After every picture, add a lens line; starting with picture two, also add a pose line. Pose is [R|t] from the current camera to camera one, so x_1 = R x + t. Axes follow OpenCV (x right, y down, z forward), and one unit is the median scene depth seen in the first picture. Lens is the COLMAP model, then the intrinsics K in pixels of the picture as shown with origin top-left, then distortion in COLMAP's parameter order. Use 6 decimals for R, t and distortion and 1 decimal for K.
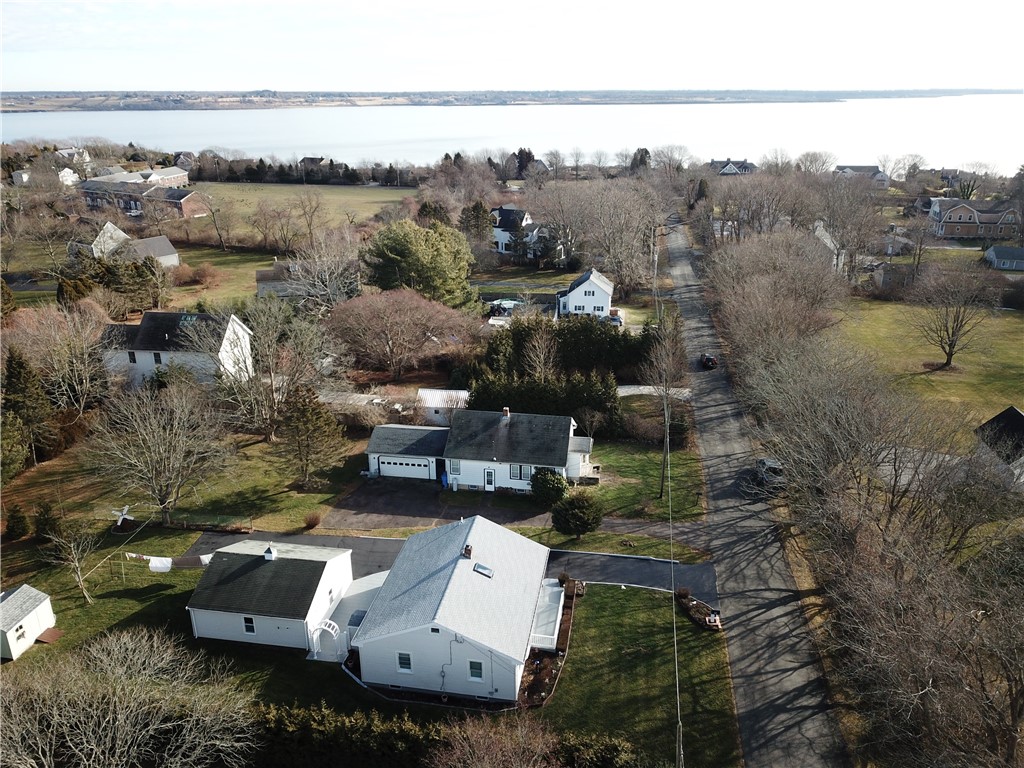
lens RADIAL K [[773.3, 0, 503.5], [0, 773.3, 382.7], [0, 0, 1]] dist [0.030794, -0.034750]
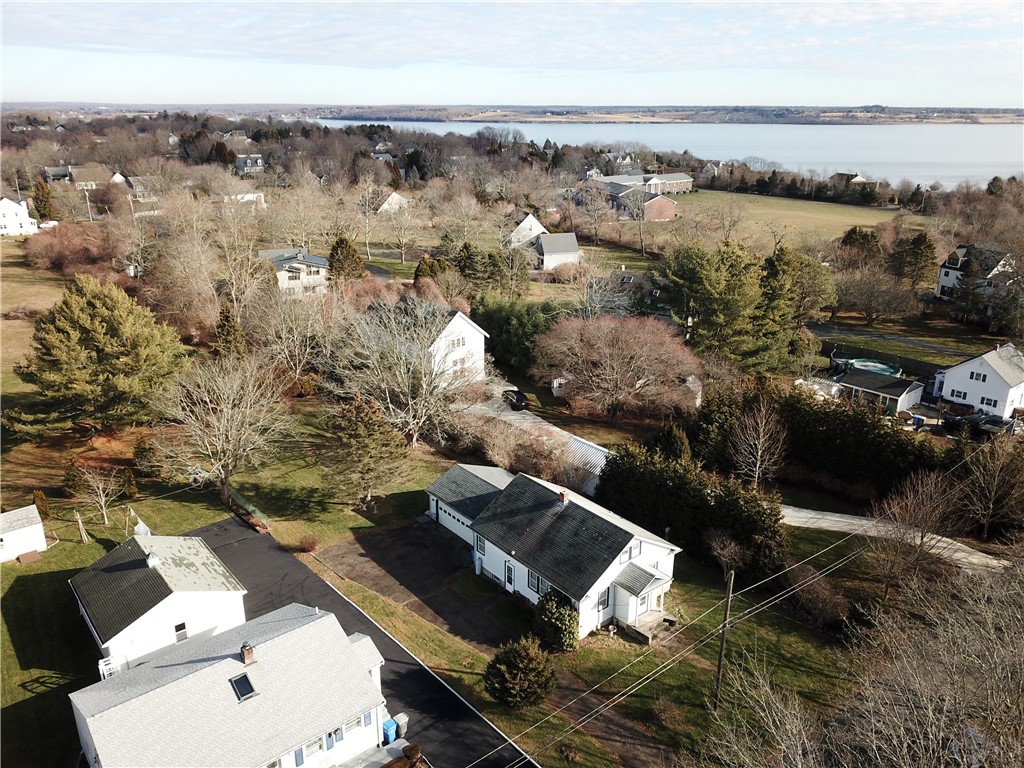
lens RADIAL K [[777.1, 0, 504.1], [0, 777.1, 381.0], [0, 0, 1]] dist [0.008911, -0.004035]
pose [[0.758402, 0.224989, -0.611725, 0.271317], [-0.237366, 0.969423, 0.062267, -0.070936], [0.607029, 0.097980, 0.788616, 0.266976]]
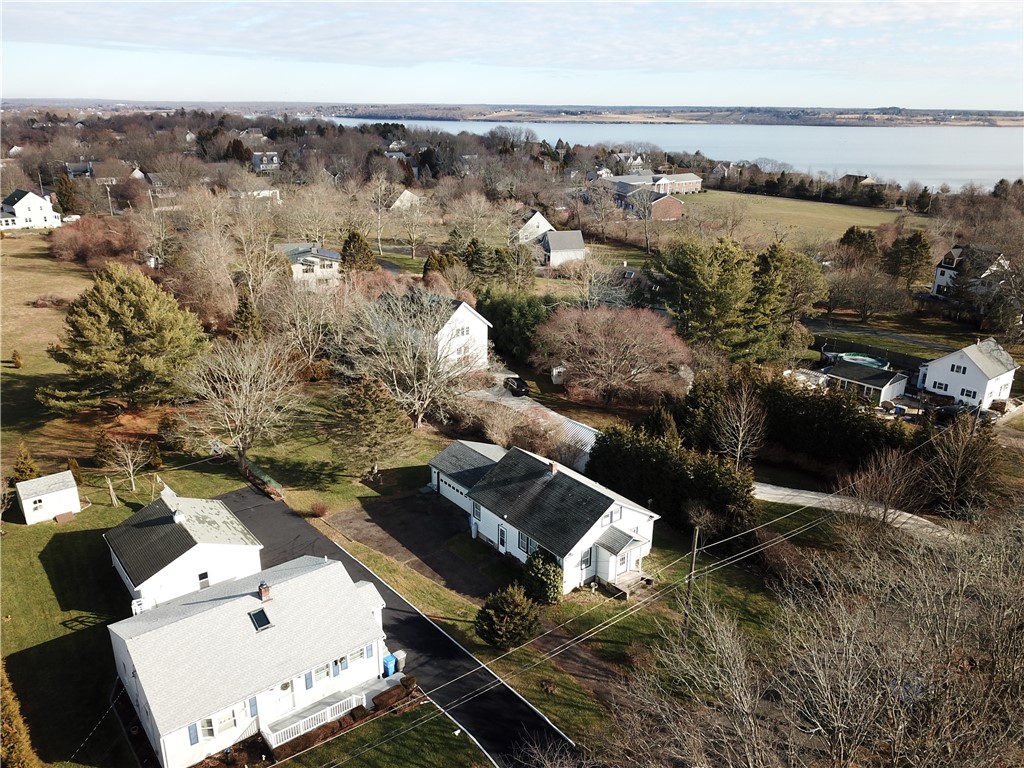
lens RADIAL K [[777.1, 0, 504.1], [0, 777.1, 381.0], [0, 0, 1]] dist [0.008911, -0.004035]
pose [[0.746556, 0.234234, -0.622726, 0.312799], [-0.247799, 0.966528, 0.066479, -0.062620], [0.617454, 0.104680, 0.779610, 0.238215]]
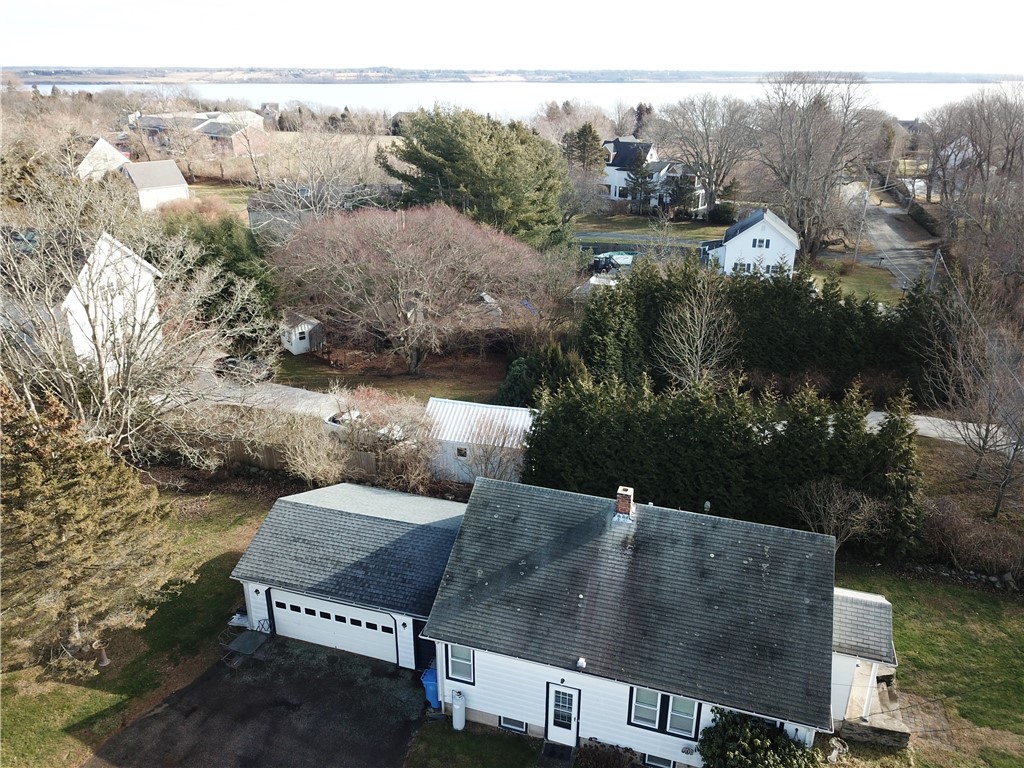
lens RADIAL K [[774.5, 0, 503.2], [0, 774.5, 385.9], [0, 0, 1]] dist [0.013475, -0.010937]
pose [[0.990271, 0.059533, -0.125775, -0.006889], [-0.056385, 0.998004, 0.028452, -0.013189], [0.127218, -0.021084, 0.991651, 0.467624]]
